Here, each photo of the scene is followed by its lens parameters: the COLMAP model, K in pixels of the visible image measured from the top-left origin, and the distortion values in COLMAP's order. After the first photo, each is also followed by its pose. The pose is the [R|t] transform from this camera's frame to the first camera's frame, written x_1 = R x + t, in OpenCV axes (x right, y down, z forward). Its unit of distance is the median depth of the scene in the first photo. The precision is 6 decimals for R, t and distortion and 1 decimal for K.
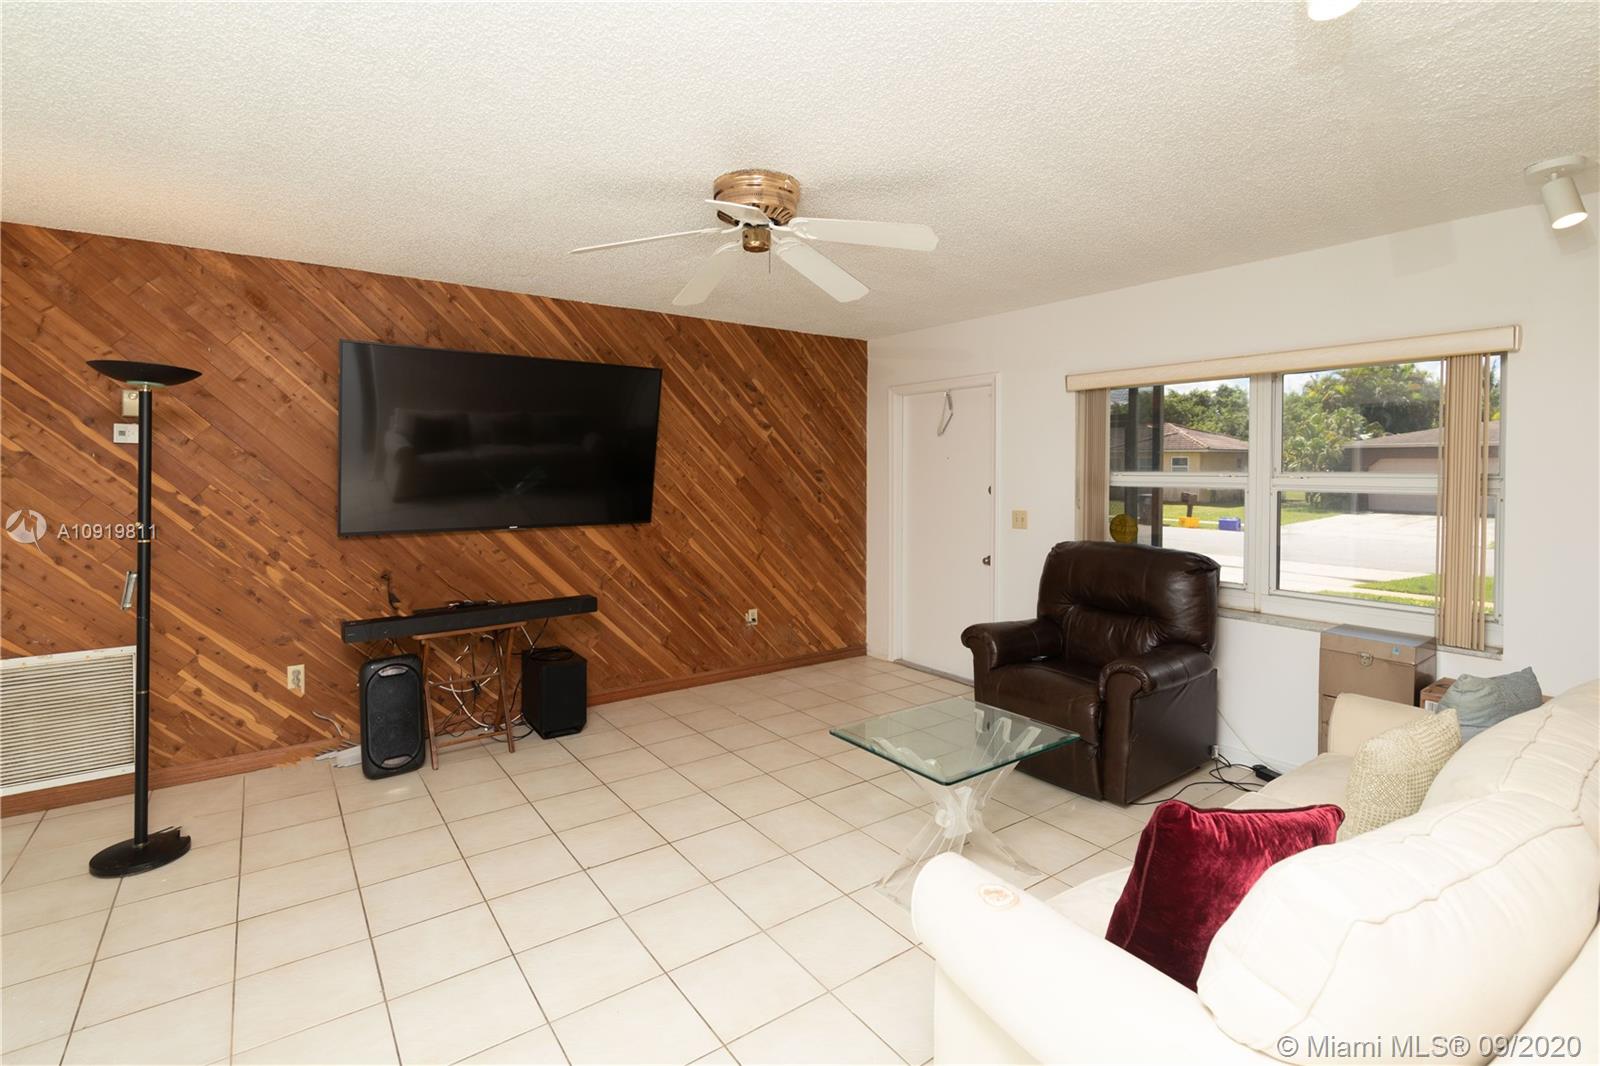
lens RADIAL K [[752.8, 0, 796.5], [0, 752.8, 521.7], [0, 0, 1]] dist [0.001748, -0.002186]
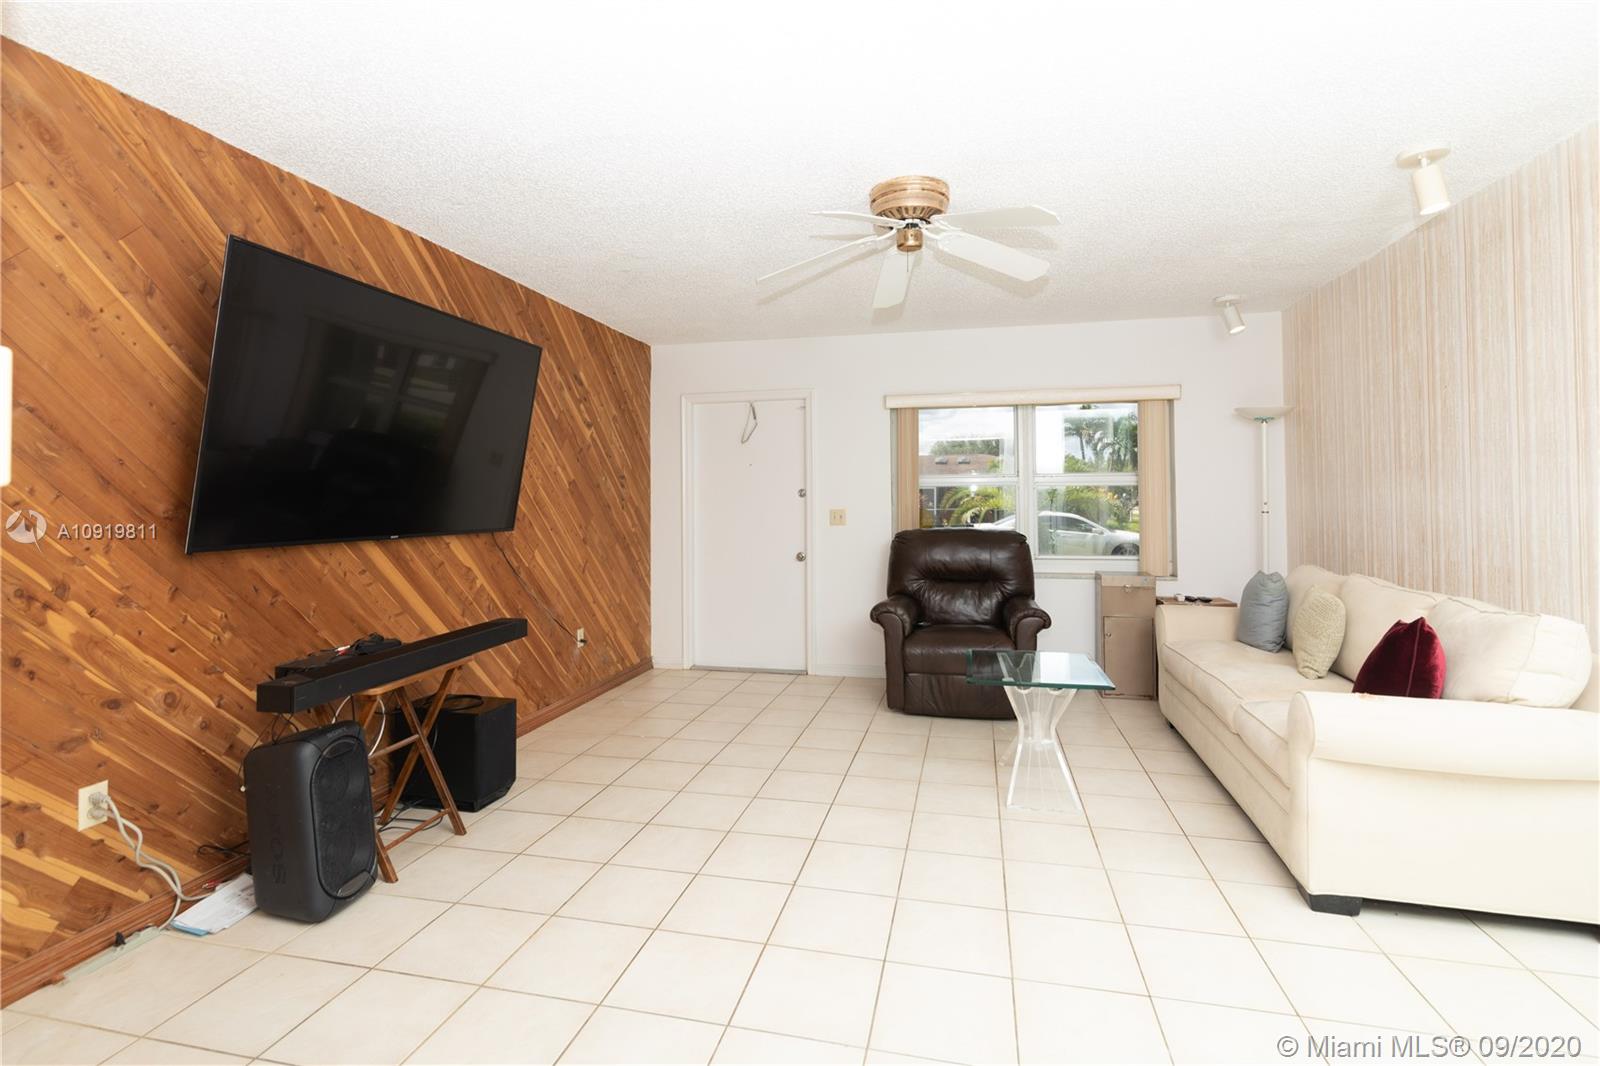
lens RADIAL K [[752.8, 0, 808.6], [0, 752.8, 523.7], [0, 0, 1]] dist [0.001748, -0.002186]
pose [[0.749388, -0.026816, 0.661588, -0.531785], [0.053683, 0.998351, -0.020342, 0.029725], [-0.659951, 0.050760, 0.749592, 0.178561]]
